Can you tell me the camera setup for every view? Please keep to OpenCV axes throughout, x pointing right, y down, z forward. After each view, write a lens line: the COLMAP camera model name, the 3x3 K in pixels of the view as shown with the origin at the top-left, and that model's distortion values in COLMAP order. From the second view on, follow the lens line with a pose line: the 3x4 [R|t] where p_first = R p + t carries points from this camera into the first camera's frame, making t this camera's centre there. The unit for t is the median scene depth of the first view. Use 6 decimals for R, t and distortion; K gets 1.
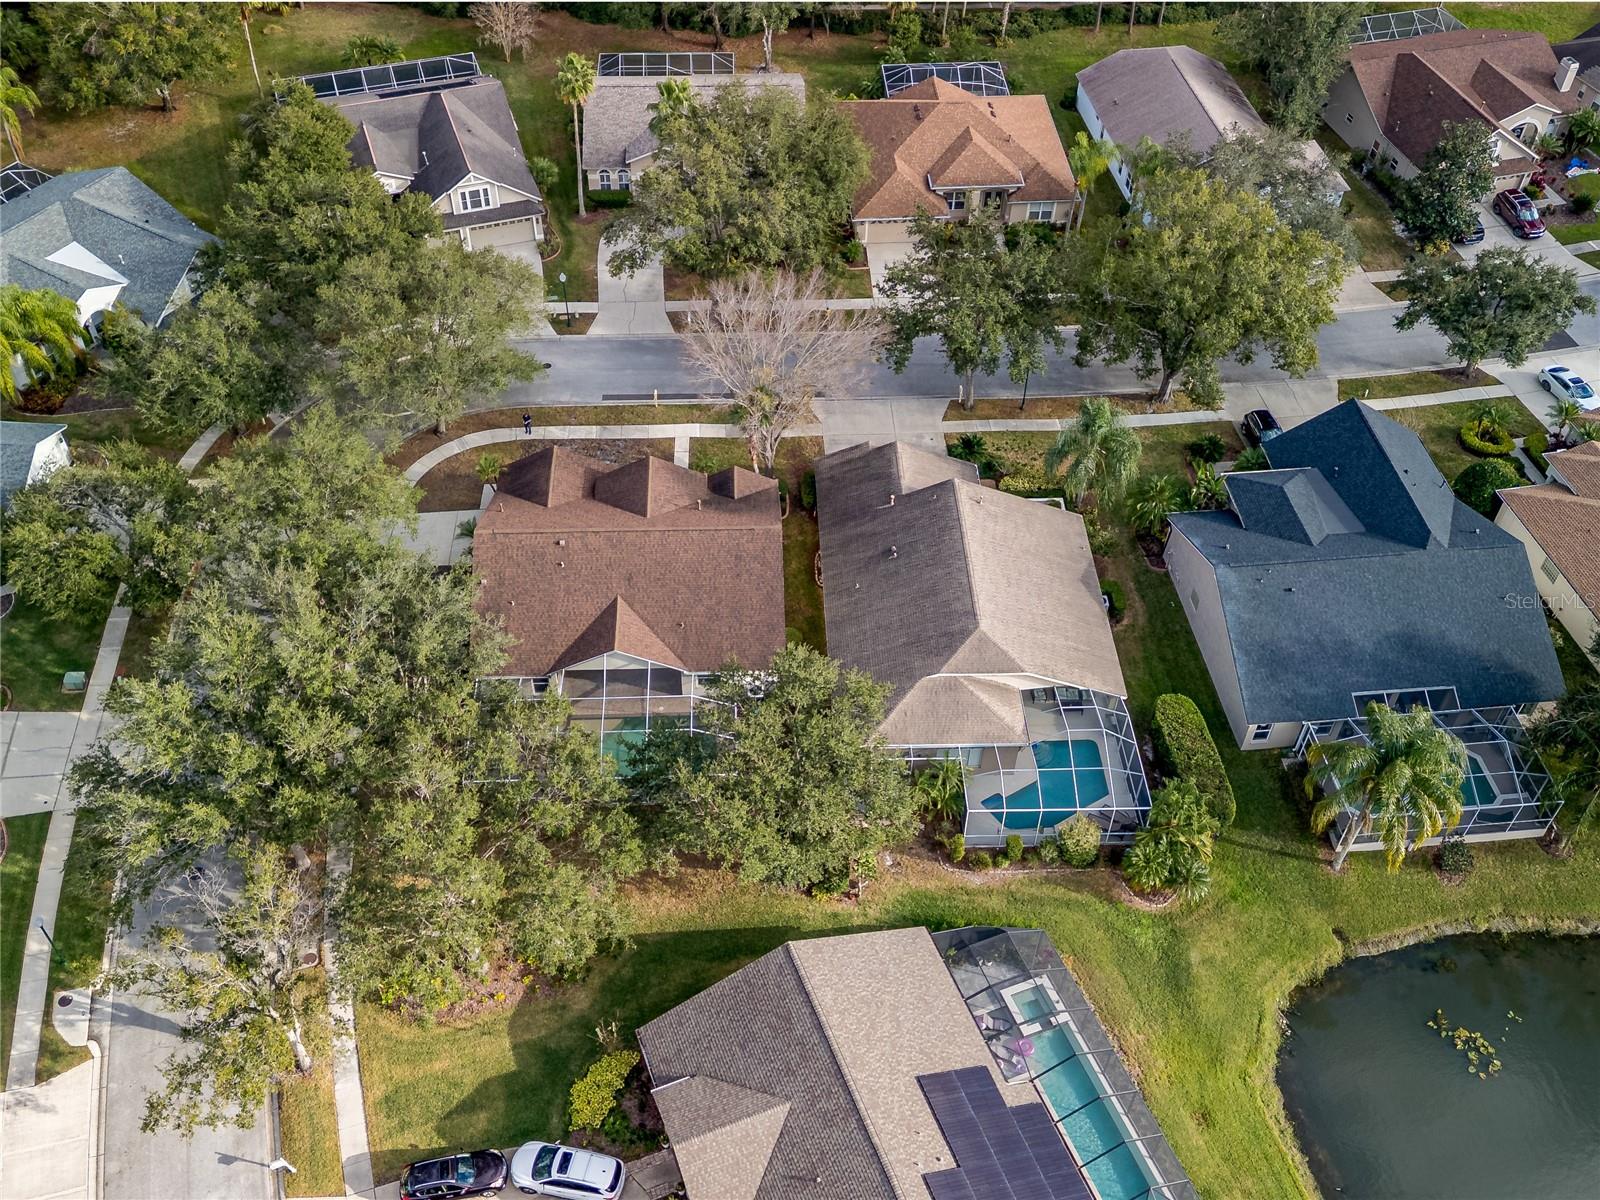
lens RADIAL K [[1504.0, 0, 782.1], [0, 1504.0, 577.9], [0, 0, 1]] dist [0.034714, 0.000000]
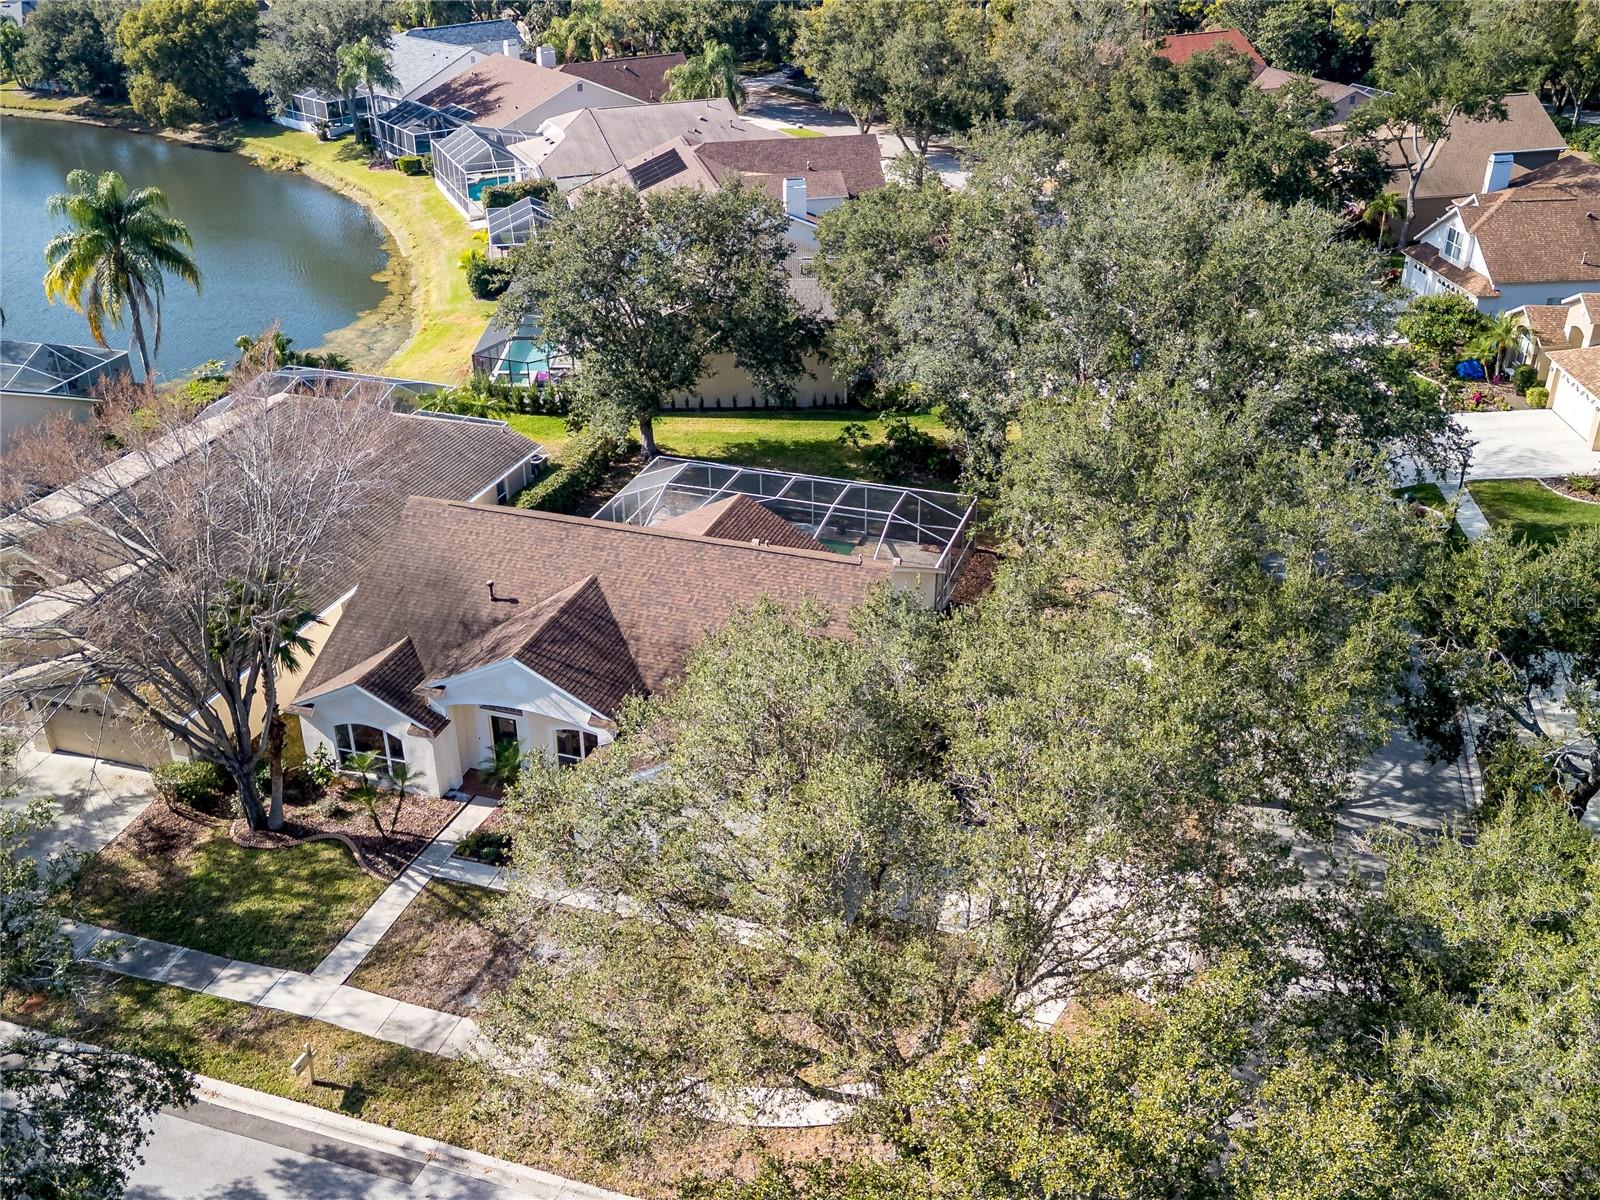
lens RADIAL K [[1504.0, 0, 795.8], [0, 1504.0, 584.9], [0, 0, 1]] dist [0.034714, 0.000000]
pose [[-0.935869, -0.160446, 0.313699, -0.354662], [0.255238, 0.305063, 0.917491, -0.559368], [-0.242905, 0.938719, -0.244547, 1.188565]]
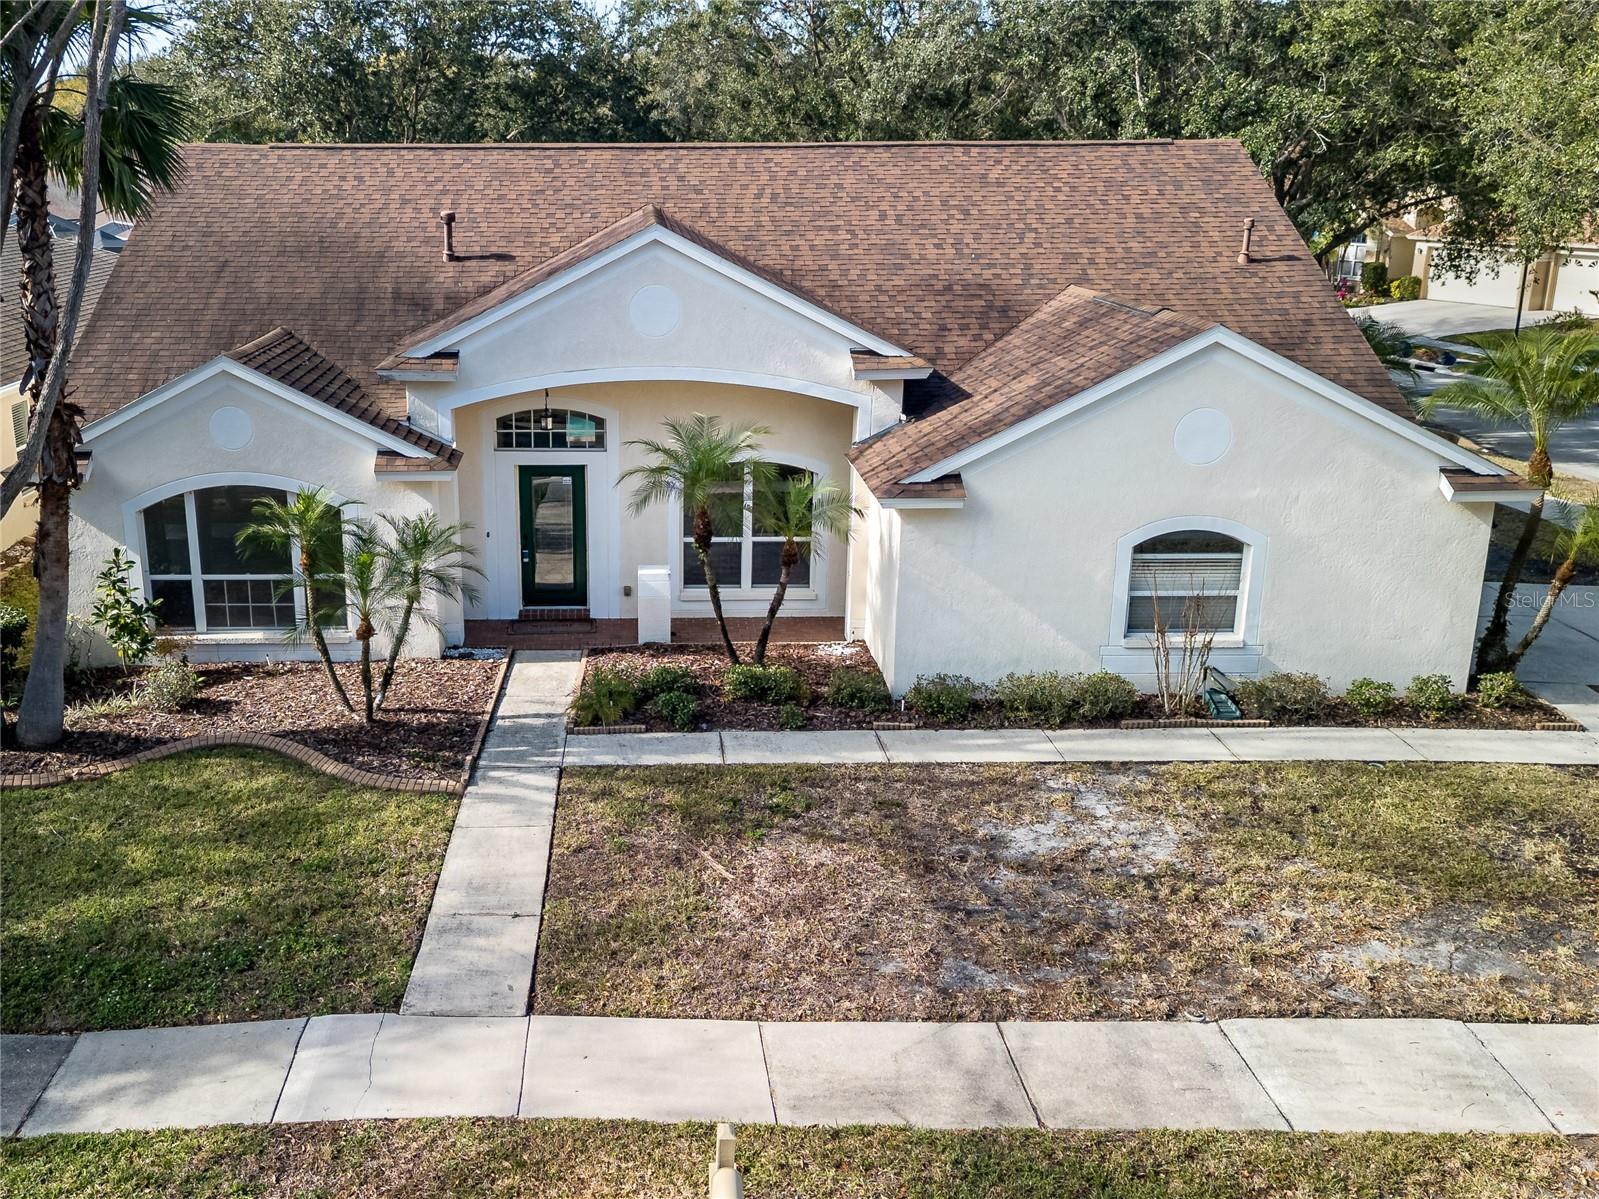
lens RADIAL K [[1503.1, 0, 651.0], [0, 1503.1, 616.4], [0, 0, 1]] dist [0.034714, 0.000000]
pose [[-0.999708, -0.007907, 0.022816, -0.102559], [0.016712, 0.455451, 0.890104, -0.256615], [-0.017429, 0.890226, -0.455186, 1.256029]]
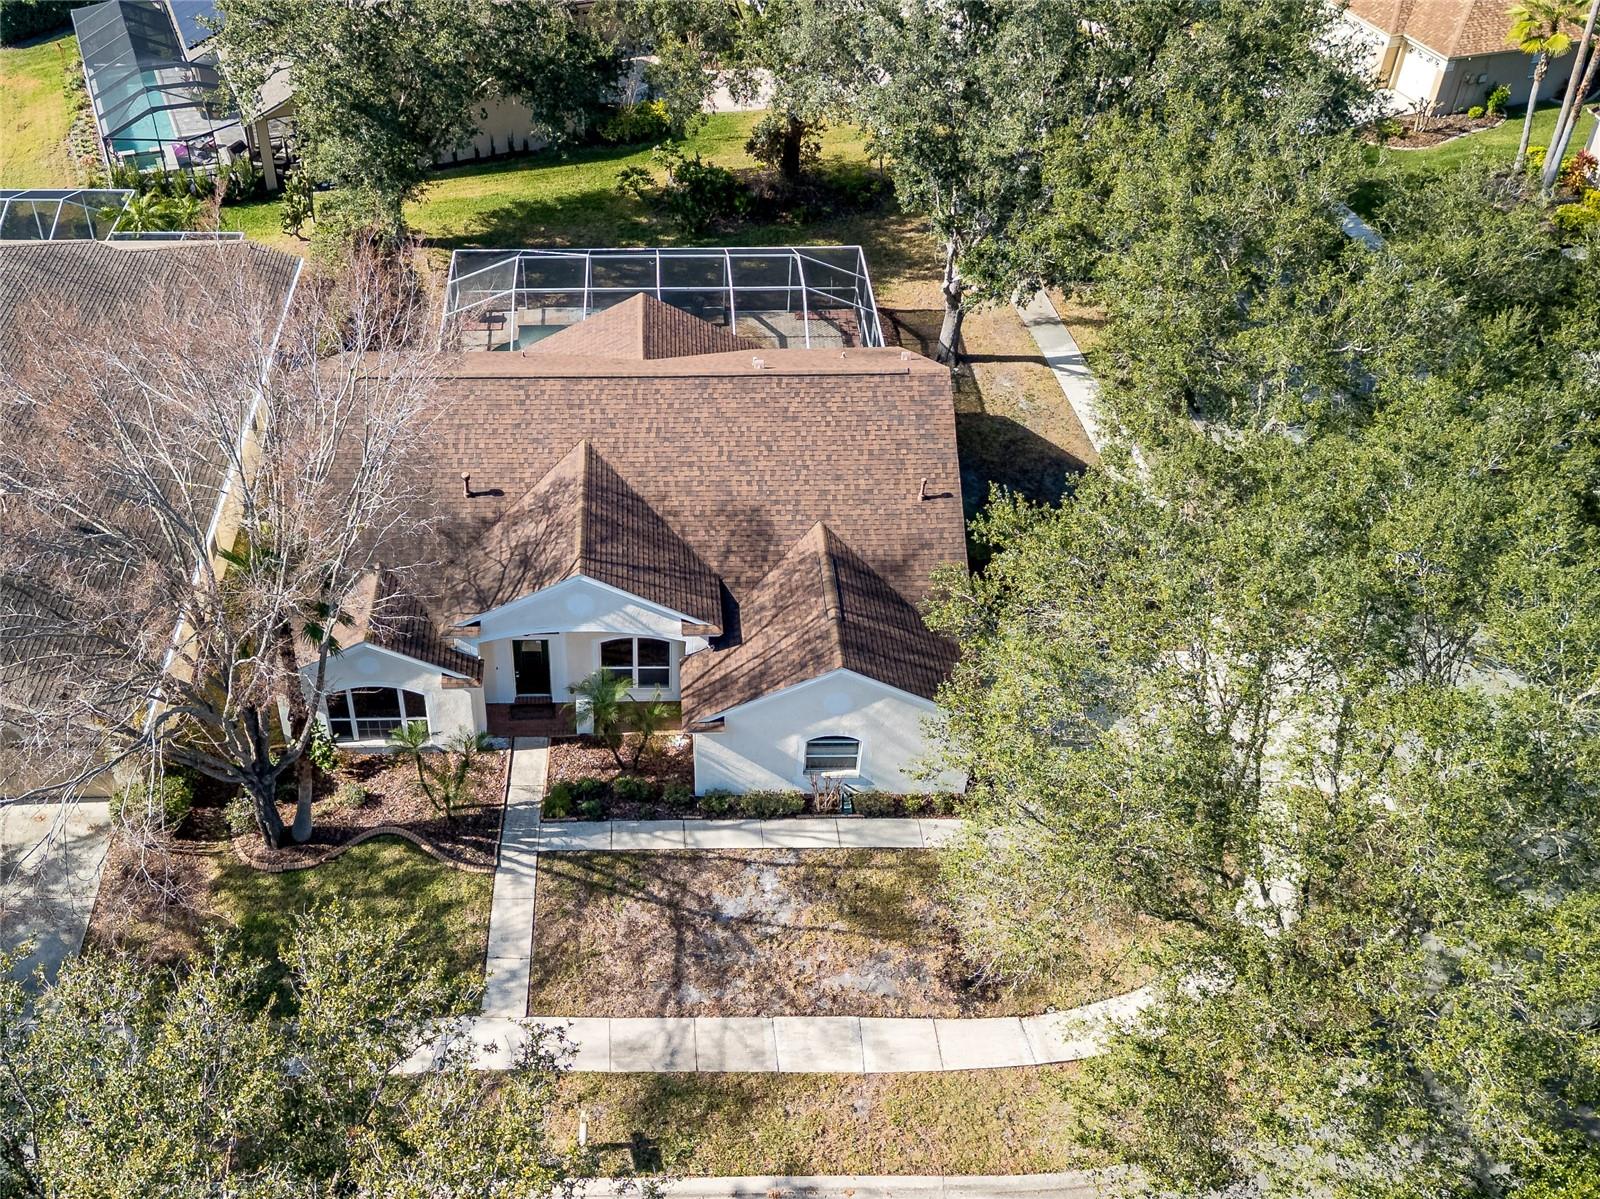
lens RADIAL K [[1596.8, 0, 646.1], [0, 1596.8, 632.1], [0, 0, 1]] dist [0.034178, 0.000000]
pose [[-0.999653, -0.015364, 0.021407, -0.126626], [0.020433, 0.060995, 0.997929, -0.536863], [-0.016638, 0.998020, -0.060660, 1.150093]]
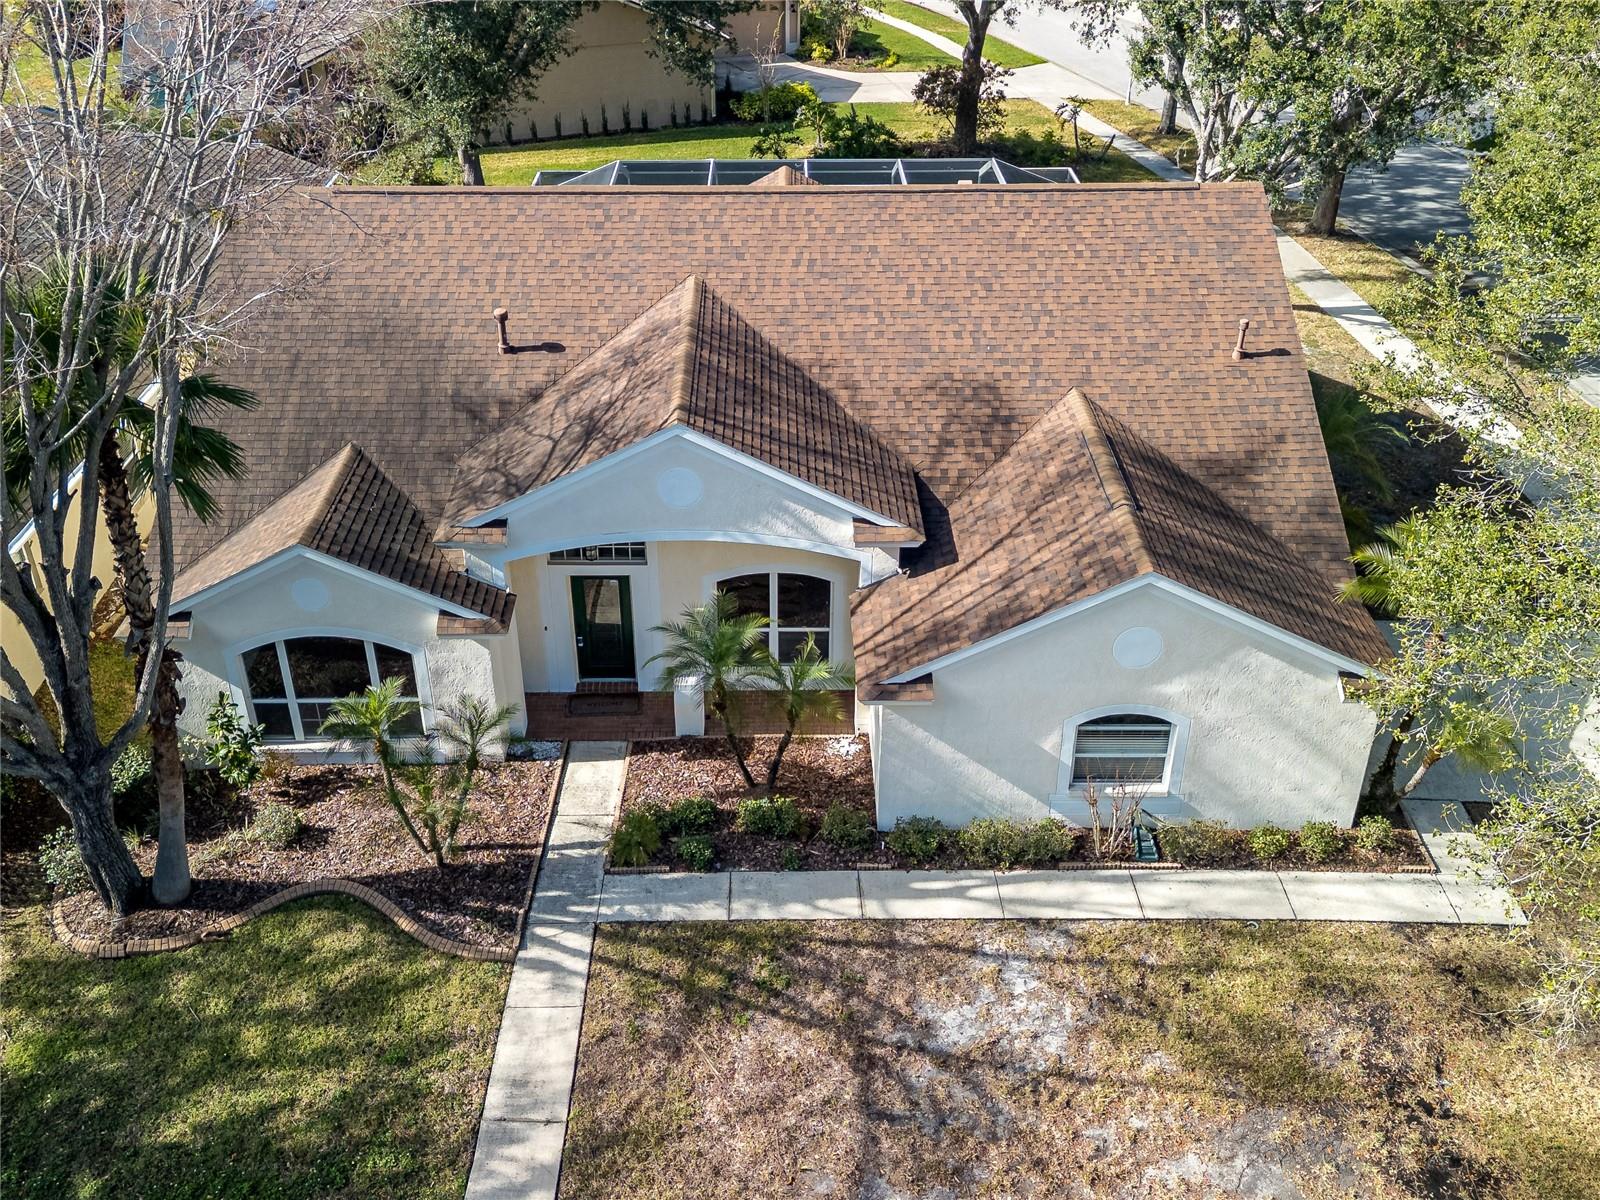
lens RADIAL K [[1504.0, 0, 781.7], [0, 1504.0, 603.1], [0, 0, 1]] dist [0.034714, 0.000000]
pose [[-0.999569, -0.015775, 0.024769, -0.121294], [0.020954, 0.207793, 0.977948, -0.319712], [-0.020574, 0.978046, -0.207373, 1.185044]]
